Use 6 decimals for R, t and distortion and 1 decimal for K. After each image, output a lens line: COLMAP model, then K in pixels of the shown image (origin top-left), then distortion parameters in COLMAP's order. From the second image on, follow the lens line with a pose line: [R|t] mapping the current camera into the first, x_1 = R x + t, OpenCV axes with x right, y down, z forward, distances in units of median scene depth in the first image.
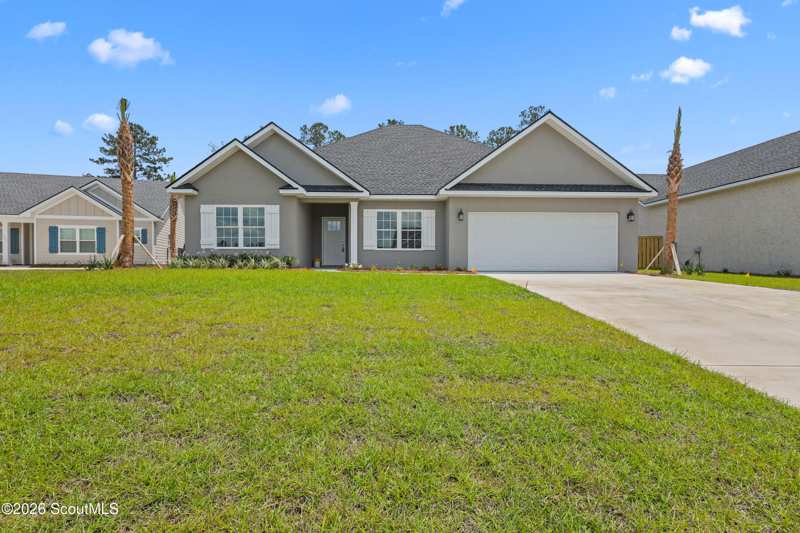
lens RADIAL K [[368.0, 0, 398.2], [0, 368.0, 265.5], [0, 0, 1]] dist [-0.010592, 0.000098]
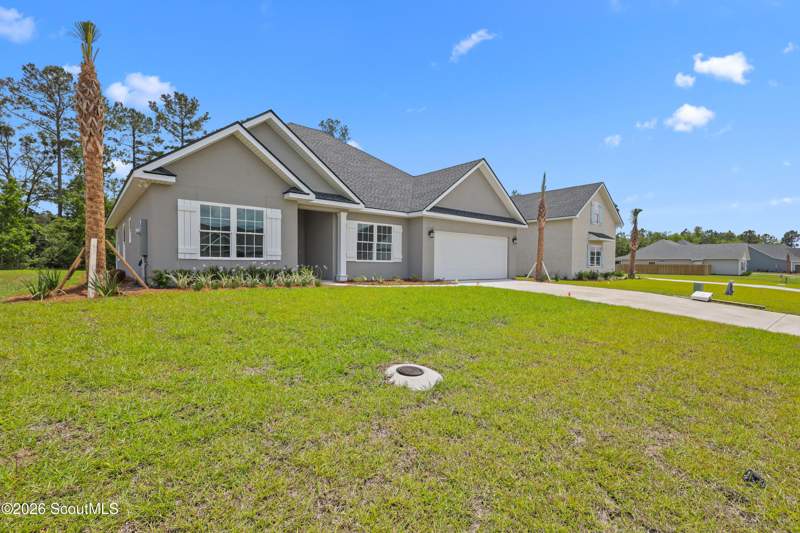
lens RADIAL K [[368.0, 0, 397.3], [0, 368.0, 264.6], [0, 0, 1]] dist [-0.010592, 0.000098]
pose [[0.783952, 0.004670, 0.620804, -0.616088], [-0.006030, 0.999982, 0.000092, -0.035506], [-0.620792, -0.003816, 0.783966, 0.147765]]
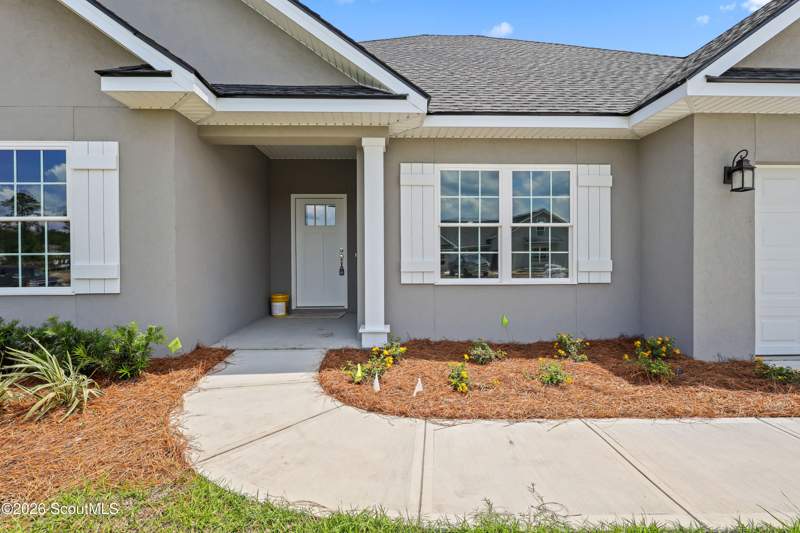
lens RADIAL K [[368.0, 0, 398.9], [0, 368.0, 258.7], [0, 0, 1]] dist [-0.010592, 0.000098]
pose [[0.999974, -0.007083, -0.001258, -0.099187], [0.007080, 0.999973, -0.002163, -0.067266], [0.001273, 0.002154, 0.999997, 0.683202]]
